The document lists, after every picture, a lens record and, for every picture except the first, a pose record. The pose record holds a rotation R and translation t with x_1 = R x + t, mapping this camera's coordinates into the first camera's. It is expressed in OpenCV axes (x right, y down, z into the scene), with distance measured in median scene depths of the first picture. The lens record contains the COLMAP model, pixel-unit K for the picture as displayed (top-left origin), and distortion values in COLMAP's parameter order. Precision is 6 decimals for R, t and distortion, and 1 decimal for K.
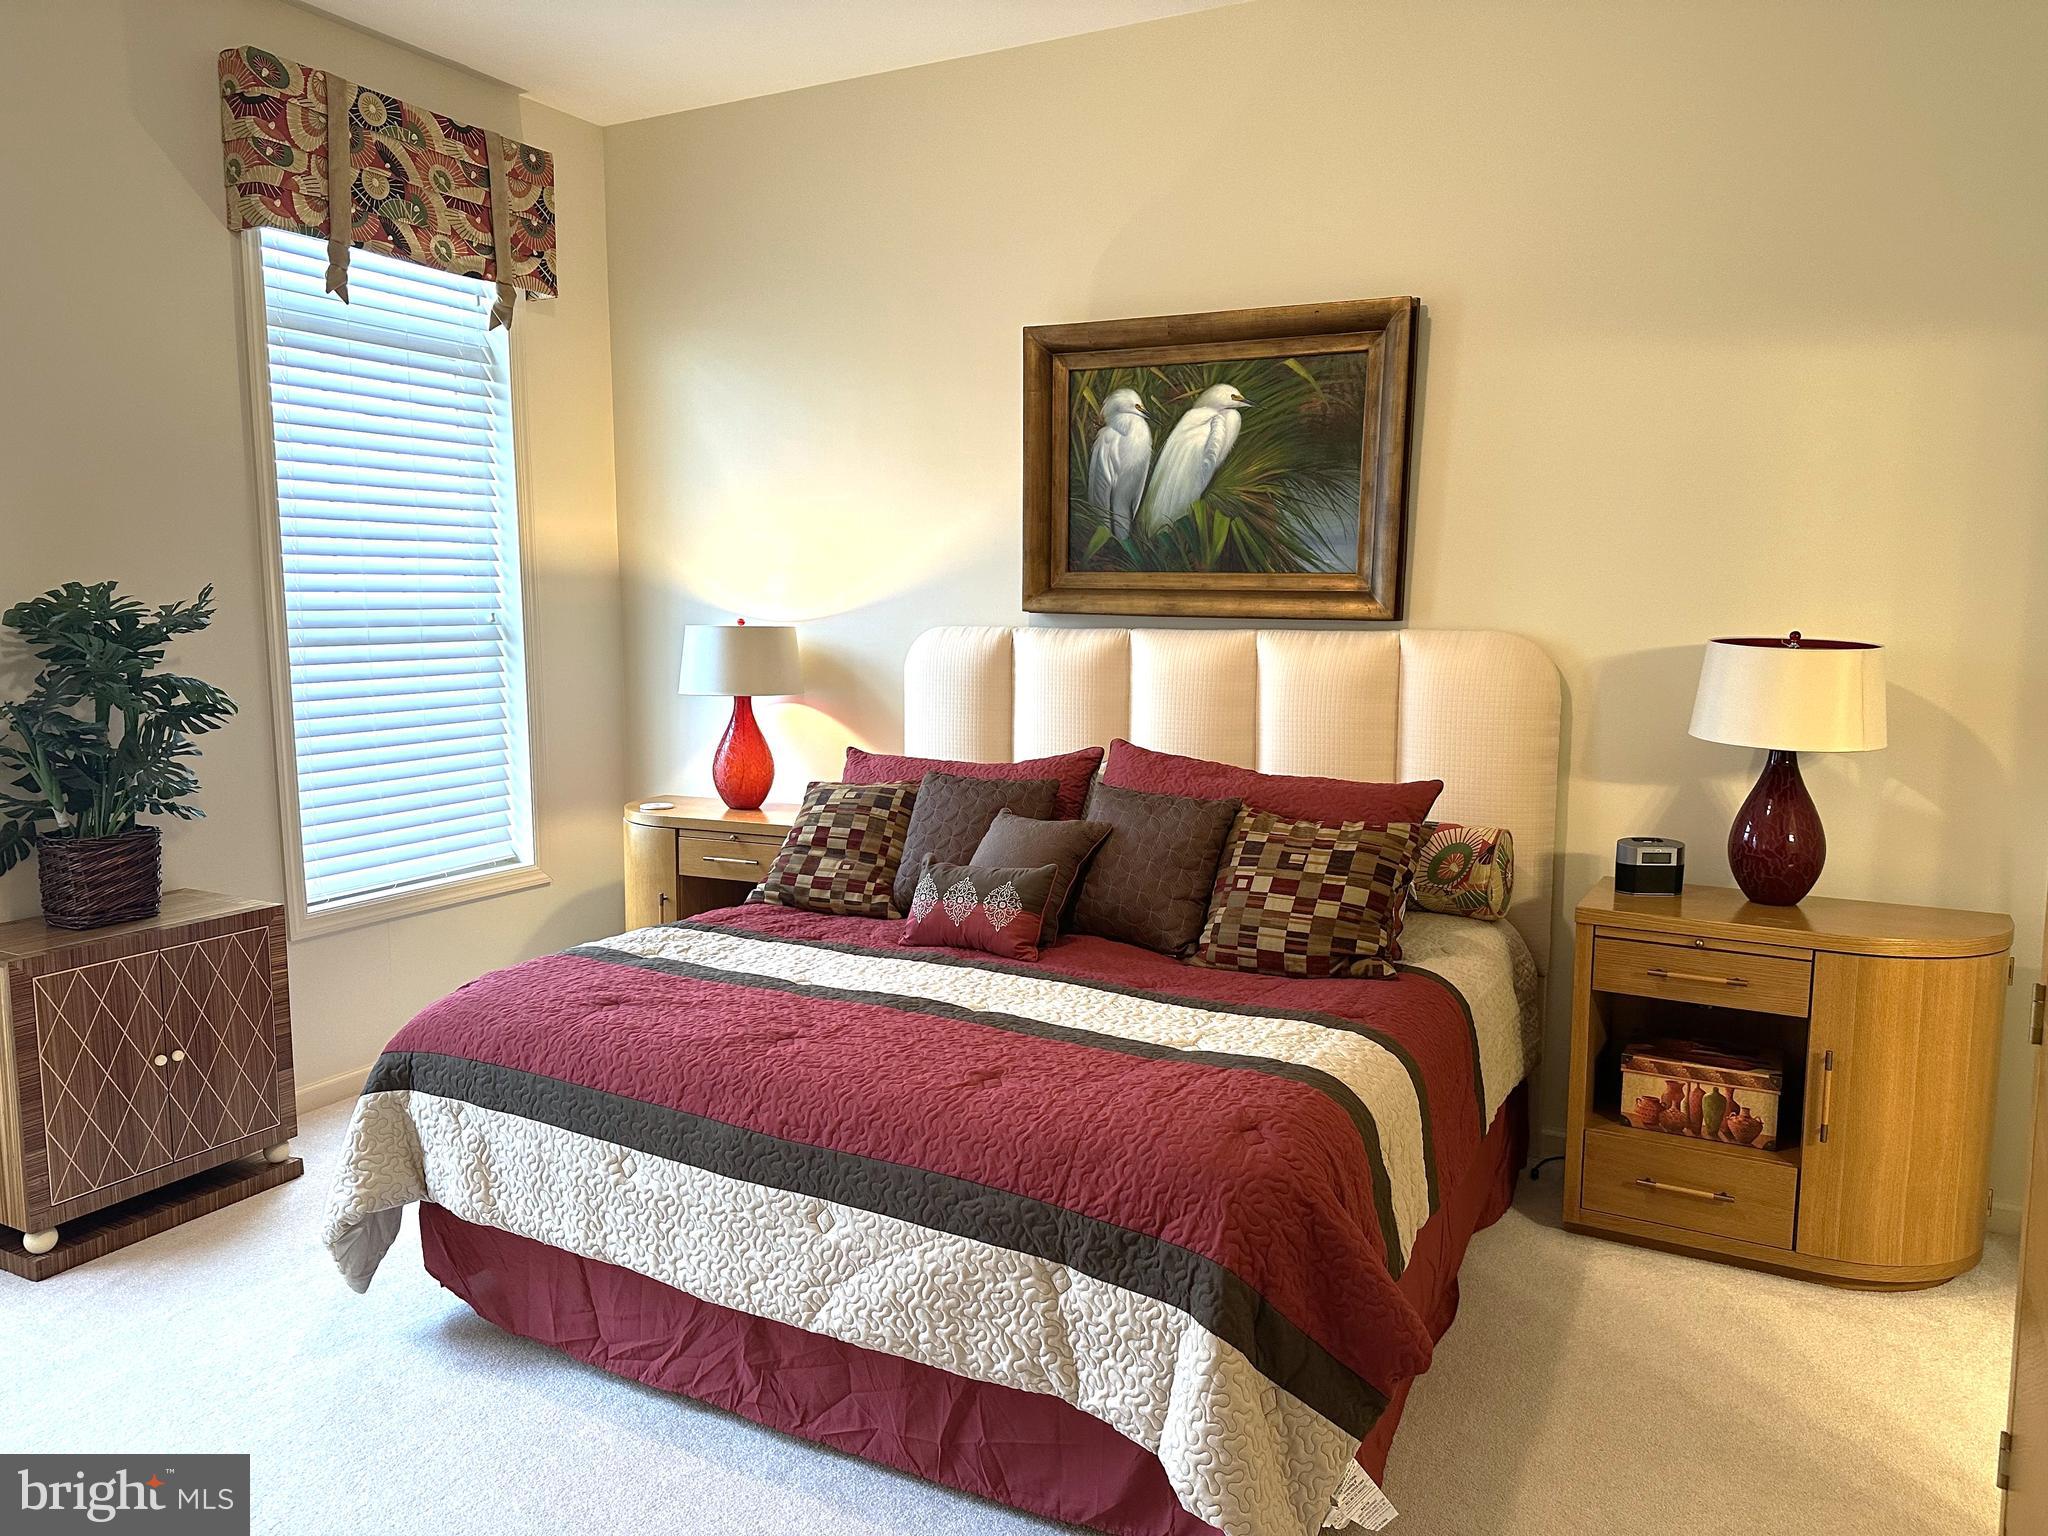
lens RADIAL K [[1422.0, 0, 1032.1], [0, 1422.0, 771.1], [0, 0, 1]] dist [0.100117, -0.126558]
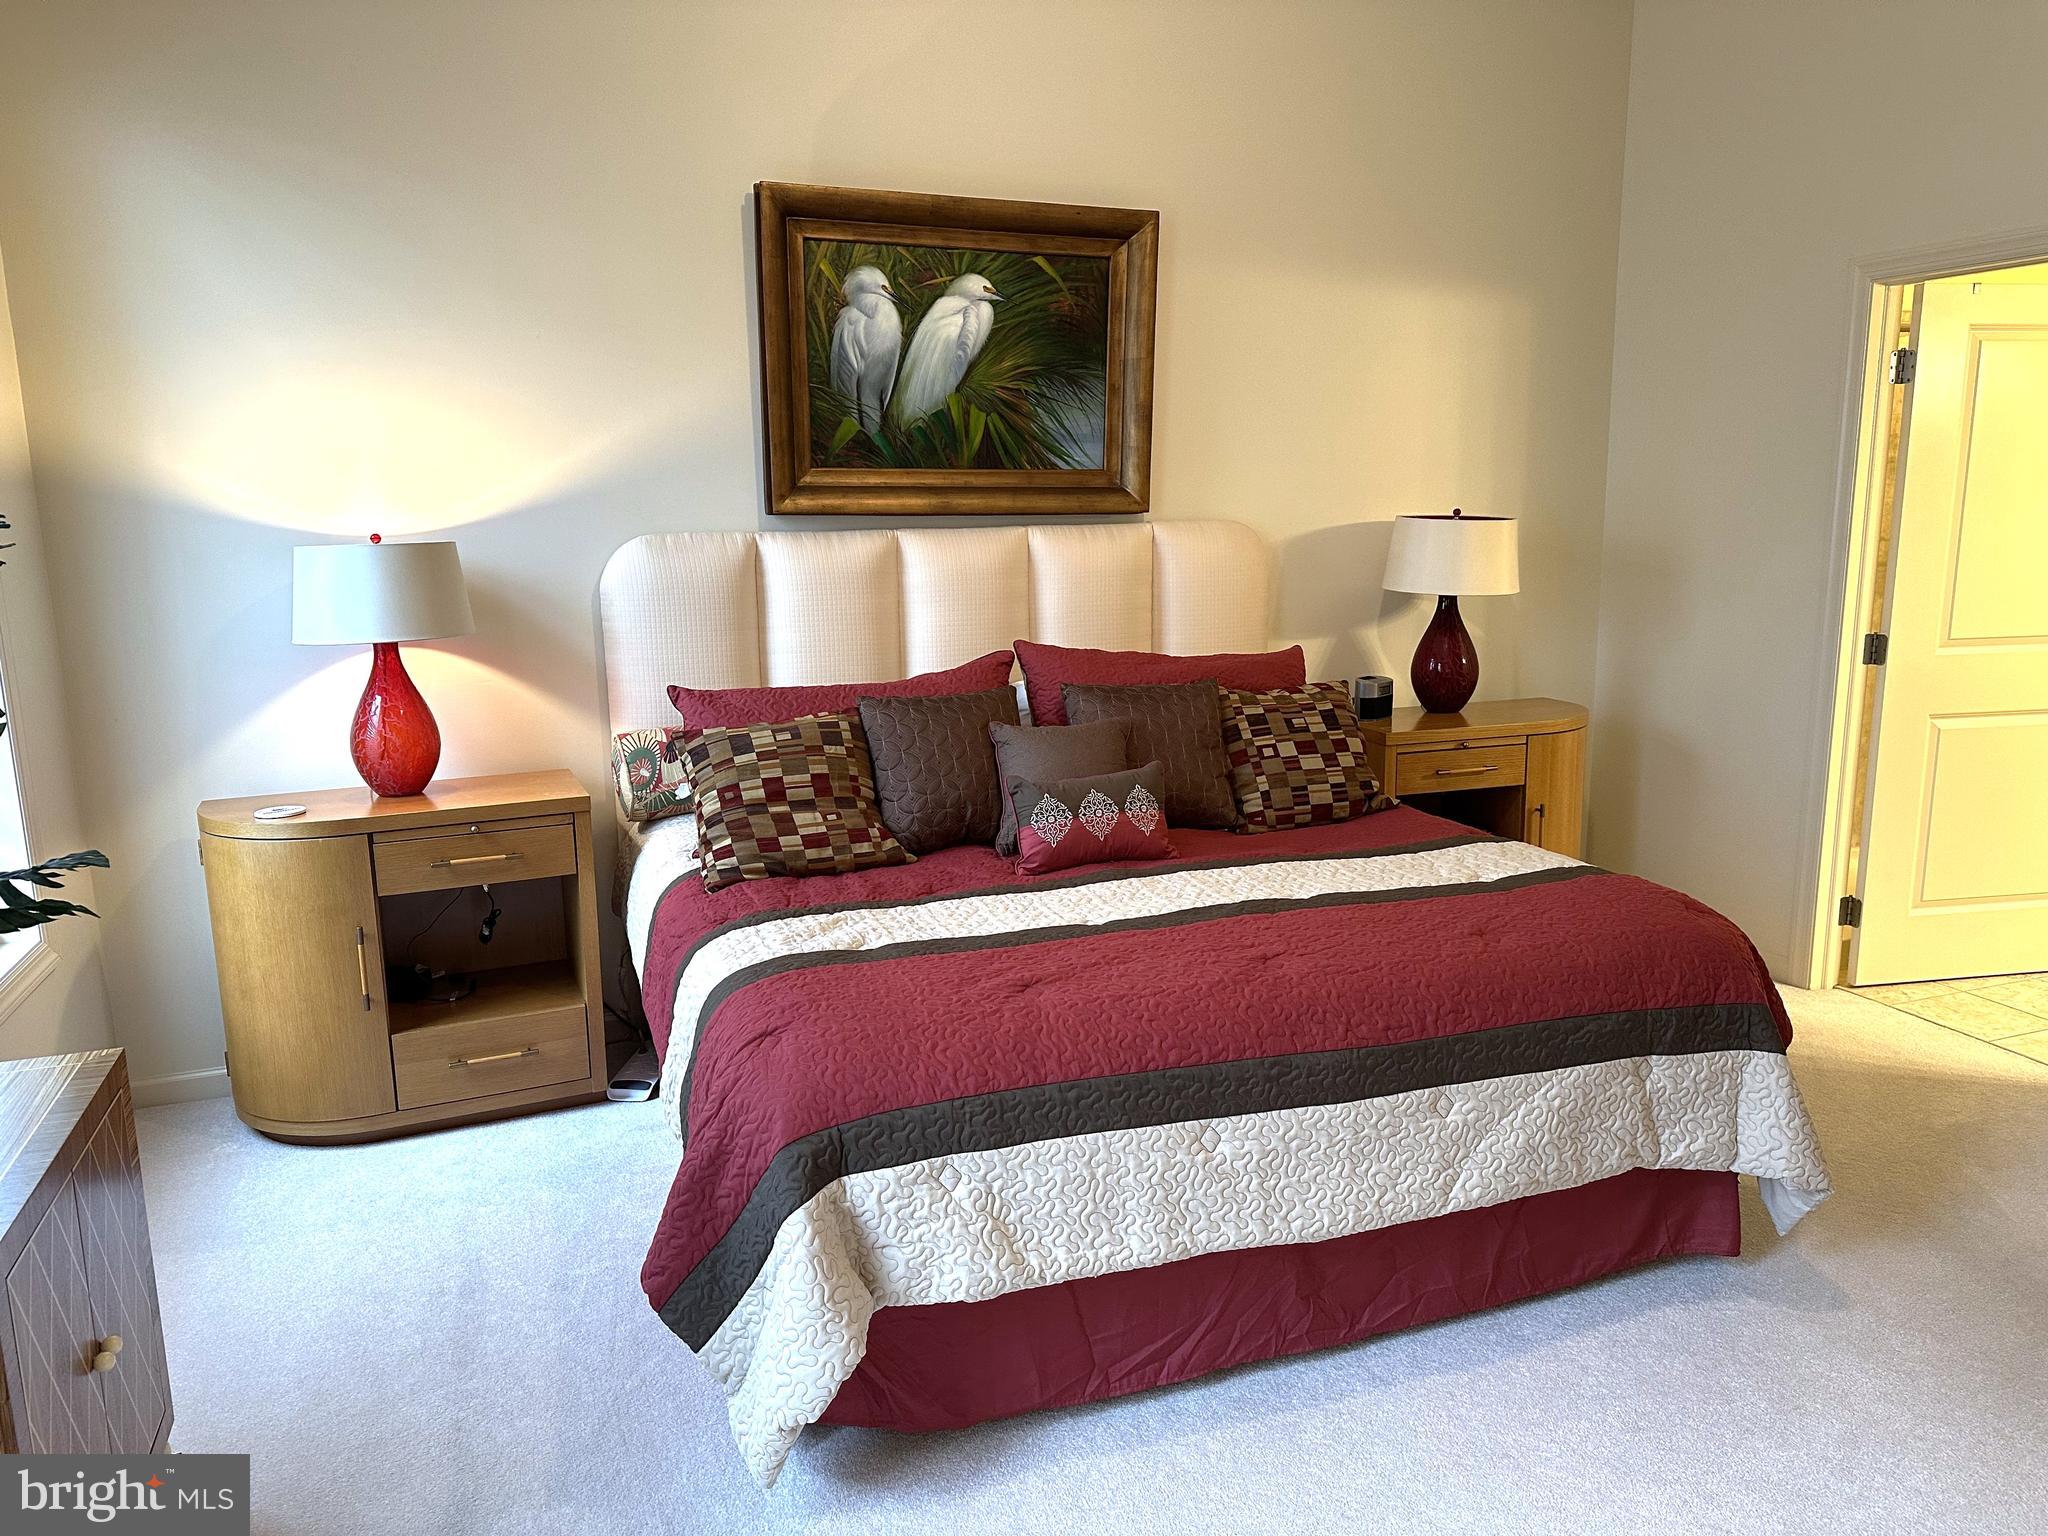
lens RADIAL K [[1422.0, 0, 1032.1], [0, 1422.0, 771.1], [0, 0, 1]] dist [0.100117, -0.126558]
pose [[0.669275, -0.155452, 0.726571, -0.611286], [0.109191, 0.987830, 0.110768, -0.038111], [-0.734948, 0.005201, 0.678104, 0.305583]]
